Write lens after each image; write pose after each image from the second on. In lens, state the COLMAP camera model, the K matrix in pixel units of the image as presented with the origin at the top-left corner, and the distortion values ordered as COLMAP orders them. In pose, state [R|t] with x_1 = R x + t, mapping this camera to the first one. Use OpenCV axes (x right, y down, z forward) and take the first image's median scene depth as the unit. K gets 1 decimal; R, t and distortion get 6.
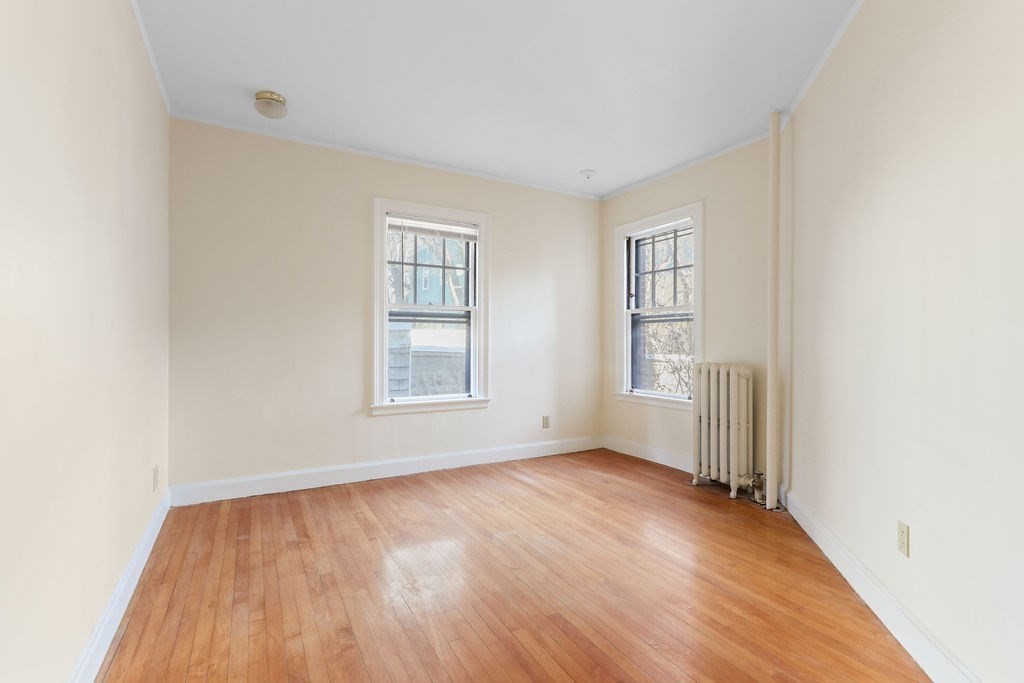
lens RADIAL K [[468.8, 0, 507.0], [0, 468.8, 346.7], [0, 0, 1]] dist [0.001608, 0.000091]
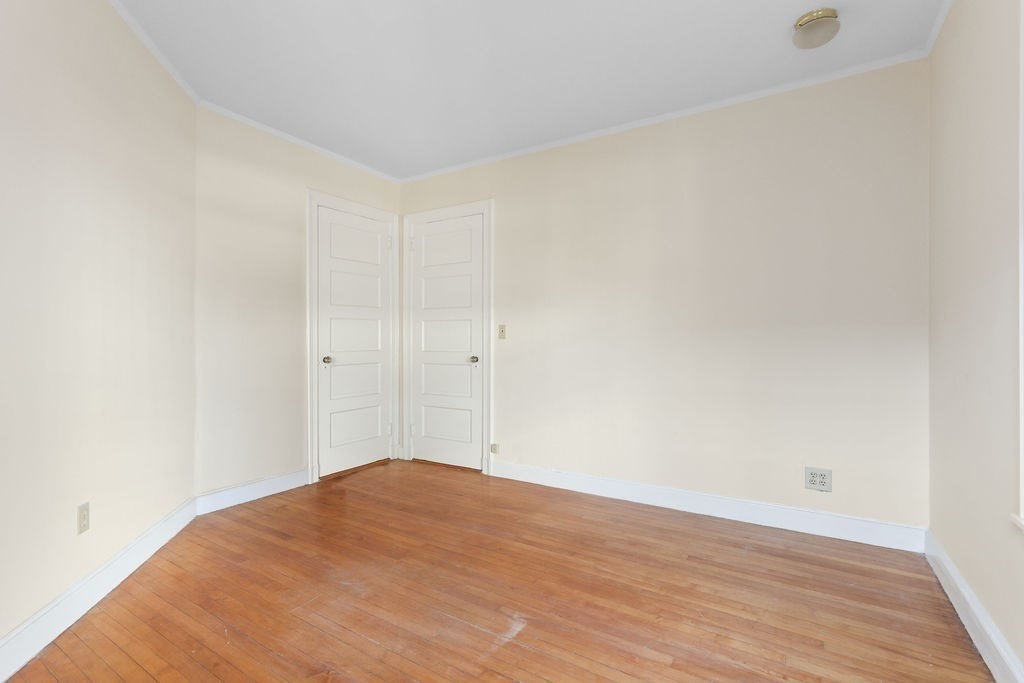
lens RADIAL K [[468.8, 0, 507.0], [0, 468.8, 346.7], [0, 0, 1]] dist [0.001608, 0.000091]
pose [[-0.871585, 0.000869, -0.490243, 0.375347], [-0.010322, 0.999744, 0.020123, -0.020006], [0.490135, 0.022599, -0.871353, 1.779492]]
